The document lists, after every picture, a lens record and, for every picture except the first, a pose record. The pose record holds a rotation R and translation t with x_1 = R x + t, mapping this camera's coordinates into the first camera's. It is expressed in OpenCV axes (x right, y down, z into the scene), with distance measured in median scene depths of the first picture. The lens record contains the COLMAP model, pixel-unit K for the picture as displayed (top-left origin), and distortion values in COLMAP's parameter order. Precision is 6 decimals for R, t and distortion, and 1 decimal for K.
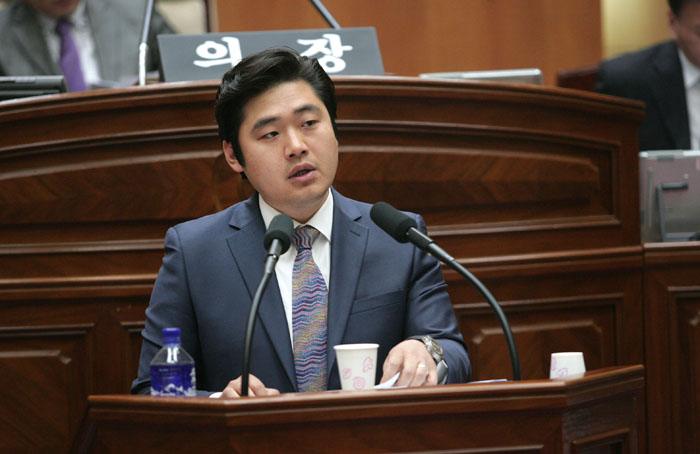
lens RADIAL K [[3831.9, 0, 357.3], [0, 3831.9, 227.1], [0, 0, 1]] dist [1.954557, 0.000000]
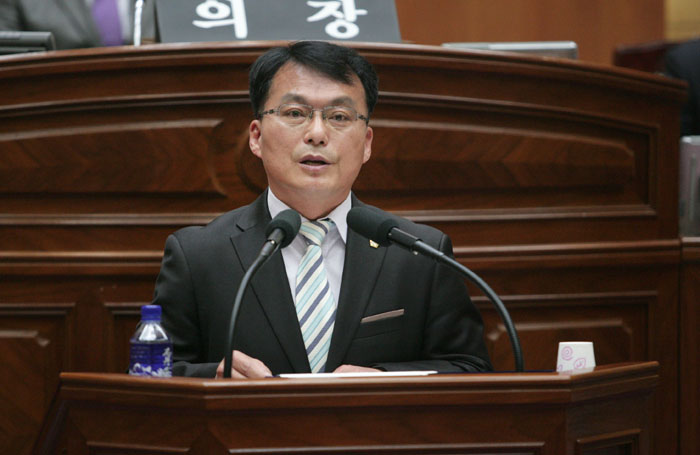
lens RADIAL K [[4587.6, 0, 342.8], [0, 4587.6, 225.2], [0, 0, 1]] dist [2.476151, 0.000000]
pose [[0.999310, 0.032933, -0.017153, 0.013516], [-0.032953, 0.999456, -0.000936, 0.005251], [0.017113, 0.001501, 0.999852, -0.095211]]
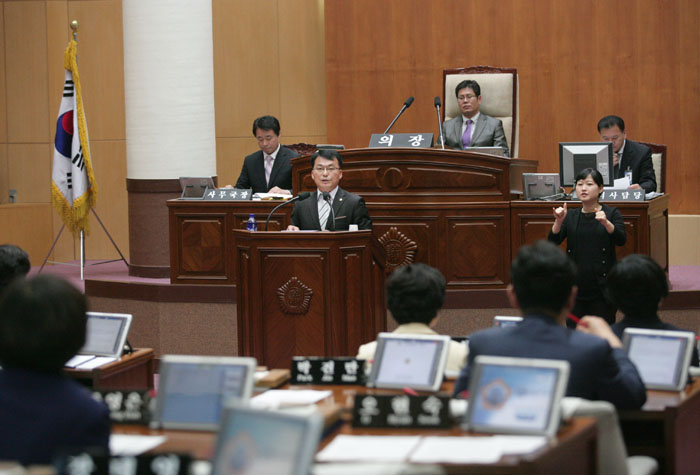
lens RADIAL K [[2286.4, 0, 351.3], [0, 2286.4, 240.2], [0, 0, 1]] dist [-0.077127, 0.000000]
pose [[0.883314, 0.054809, -0.465567, 0.896598], [-0.043031, 0.998429, 0.035898, -0.027384], [0.466803, -0.011675, 0.884284, -0.826789]]
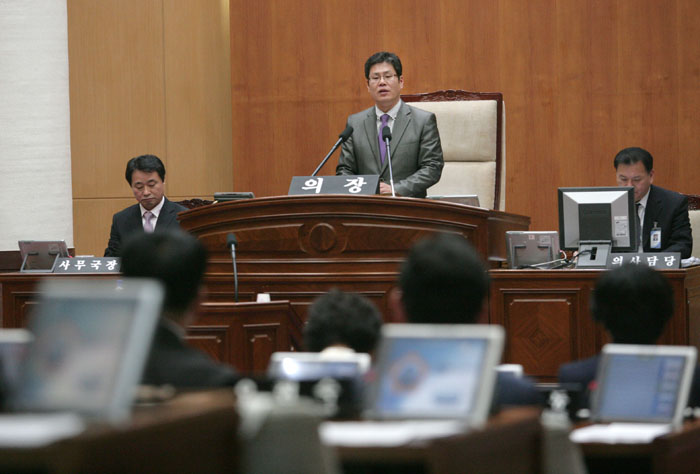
lens RADIAL K [[3426.2, 0, 348.6], [0, 3426.2, 231.8], [0, 0, 1]] dist [0.552724, 0.000000]
pose [[0.891112, 0.028656, -0.452879, 0.968939], [-0.042735, 0.998868, -0.020886, 0.029317], [0.451768, 0.037965, 0.891328, -0.921836]]
